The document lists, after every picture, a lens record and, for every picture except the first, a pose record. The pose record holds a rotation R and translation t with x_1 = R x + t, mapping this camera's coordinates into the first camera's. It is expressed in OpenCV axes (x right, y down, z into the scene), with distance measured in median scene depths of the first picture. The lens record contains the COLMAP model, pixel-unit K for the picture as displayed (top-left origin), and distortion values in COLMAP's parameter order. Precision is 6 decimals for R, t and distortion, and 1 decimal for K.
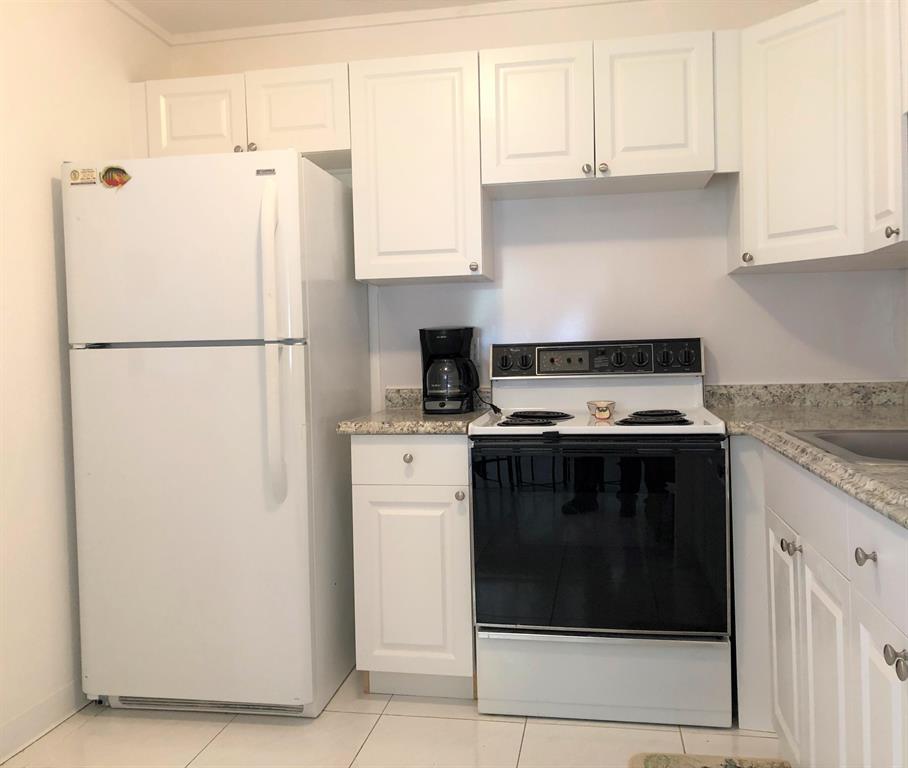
lens RADIAL K [[824.1, 0, 454.0], [0, 824.1, 384.0], [0, 0, 1]] dist [0.122138, -0.332292]
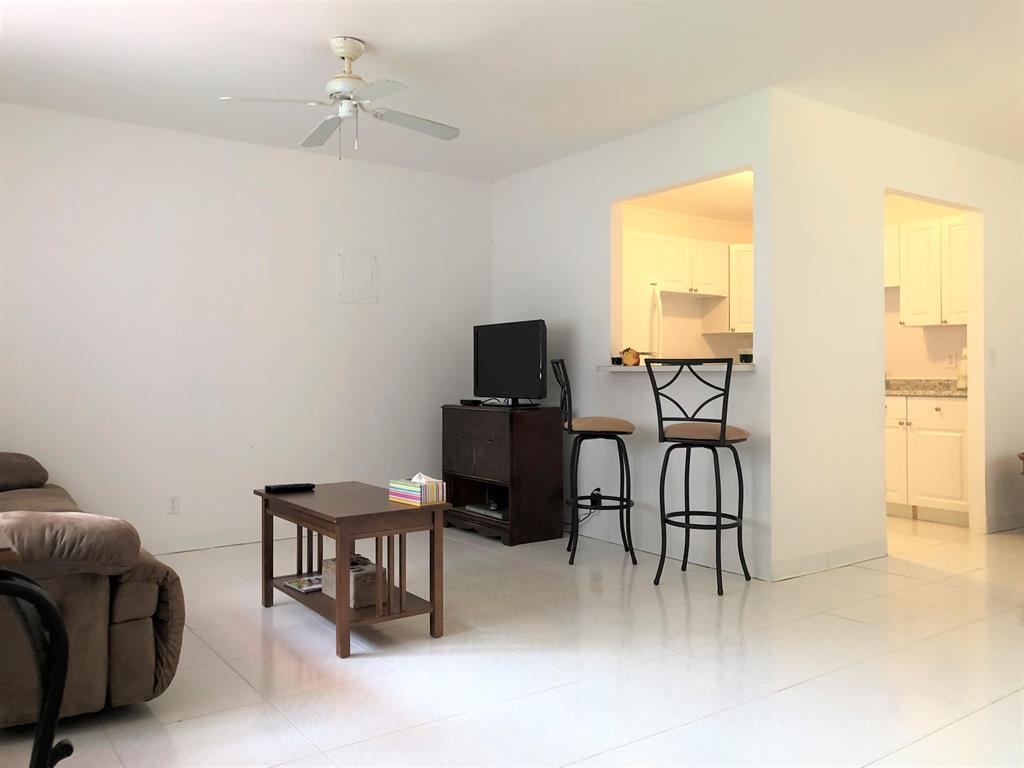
lens RADIAL K [[833.8, 0, 514.1], [0, 833.8, 367.1], [0, 0, 1]] dist [0.077103, -0.099541]
pose [[0.687527, 0.027258, 0.725647, -2.003904], [0.010930, 0.998794, -0.047874, 0.086025], [-0.726076, 0.040847, 0.686400, -0.321115]]
